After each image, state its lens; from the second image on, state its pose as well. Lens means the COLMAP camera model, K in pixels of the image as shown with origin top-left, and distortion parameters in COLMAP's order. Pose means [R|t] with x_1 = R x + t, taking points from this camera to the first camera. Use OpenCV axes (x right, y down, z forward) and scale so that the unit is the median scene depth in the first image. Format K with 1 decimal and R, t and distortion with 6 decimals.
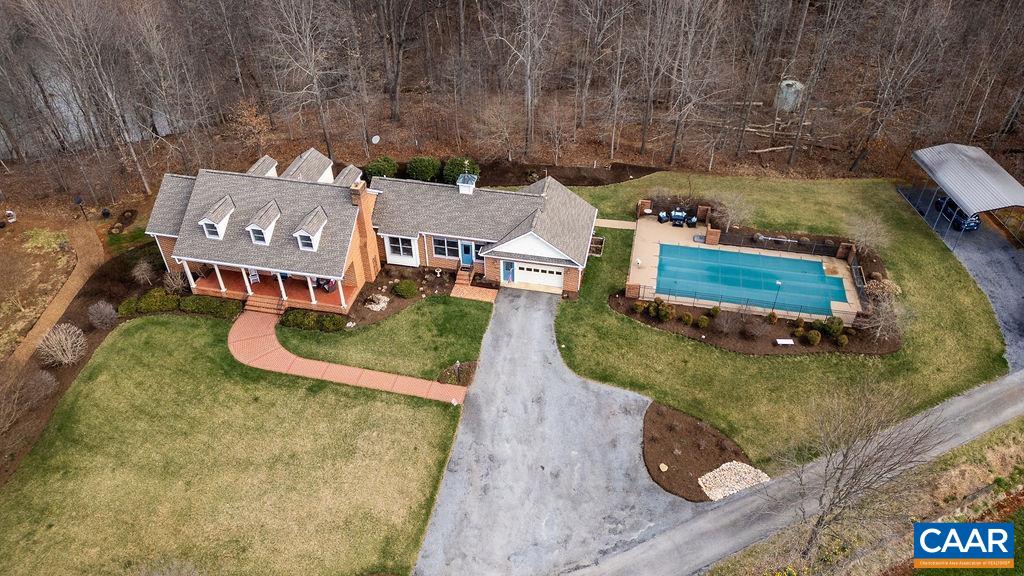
lens RADIAL K [[706.3, 0, 510.4], [0, 706.3, 285.8], [0, 0, 1]] dist [0.054058, -0.032065]
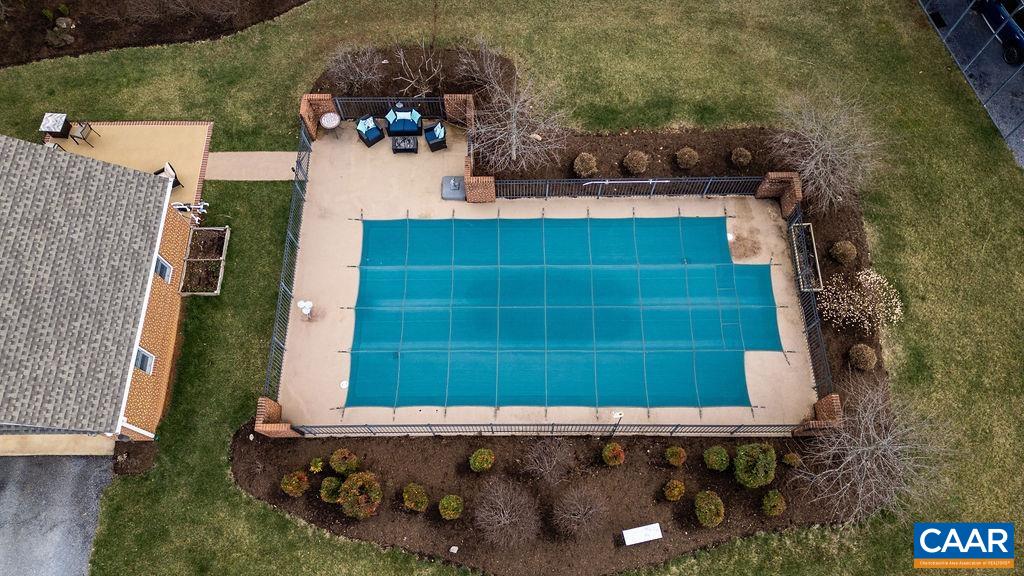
lens RADIAL K [[706.3, 0, 509.5], [0, 706.3, 290.0], [0, 0, 1]] dist [0.054058, -0.032065]
pose [[0.977274, -0.198393, 0.074670, 0.274693], [0.139140, 0.866098, 0.480119, -0.228664], [-0.159924, -0.458818, 0.874020, 0.639055]]
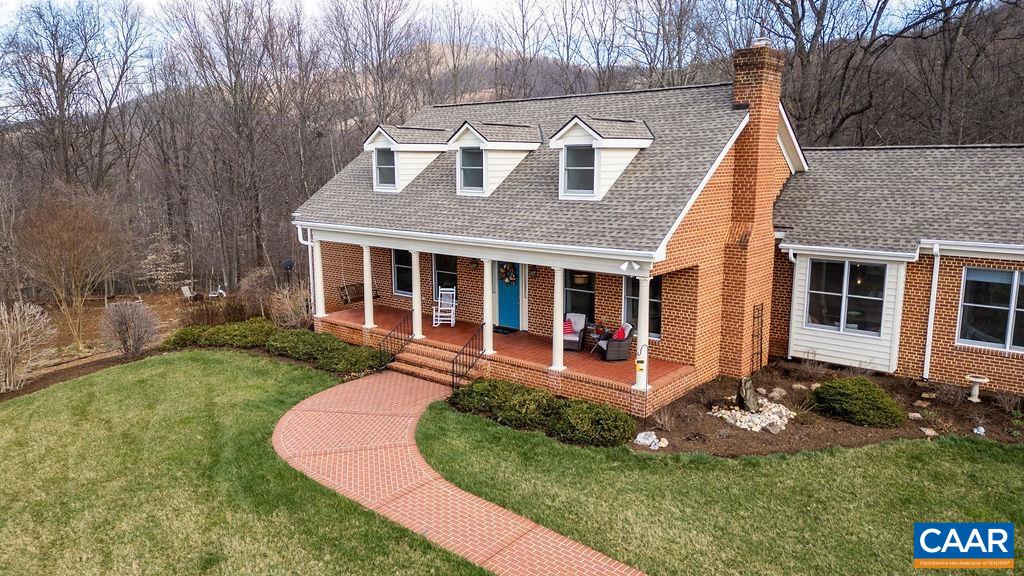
lens RADIAL K [[706.3, 0, 515.6], [0, 706.3, 287.4], [0, 0, 1]] dist [0.054058, -0.032065]
pose [[0.882860, 0.082320, -0.462365, -0.136761], [-0.295539, 0.862519, -0.410752, 0.125367], [0.364985, 0.499284, 0.785812, 0.676370]]
